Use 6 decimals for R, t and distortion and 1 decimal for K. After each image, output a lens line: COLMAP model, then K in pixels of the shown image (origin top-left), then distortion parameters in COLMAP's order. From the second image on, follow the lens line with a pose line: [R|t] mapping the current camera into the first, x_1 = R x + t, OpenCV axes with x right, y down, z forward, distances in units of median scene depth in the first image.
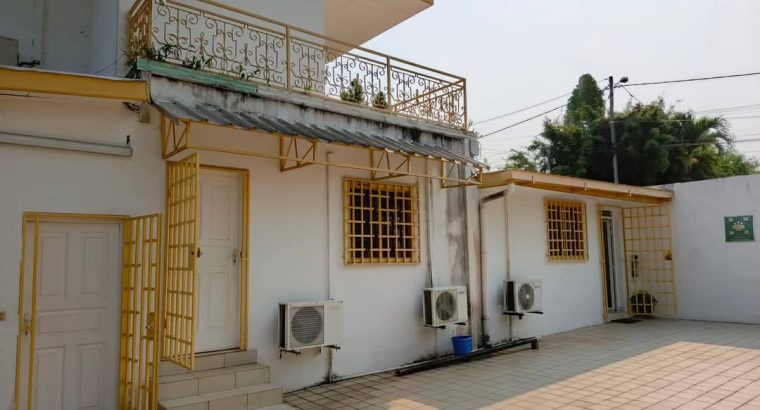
lens RADIAL K [[561.7, 0, 380.0], [0, 561.7, 205.0], [0, 0, 1]] dist [0.088966, -0.116540]
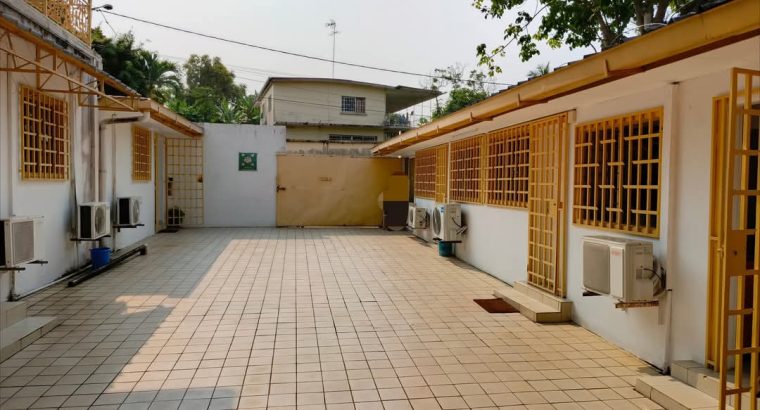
lens RADIAL K [[561.7, 0, 380.0], [0, 561.7, 205.0], [0, 0, 1]] dist [0.088966, -0.116540]
pose [[0.507982, -0.006122, 0.861346, -0.393971], [-0.112862, 0.990881, 0.073603, 0.007703], [-0.853942, -0.134602, 0.502658, 0.006491]]
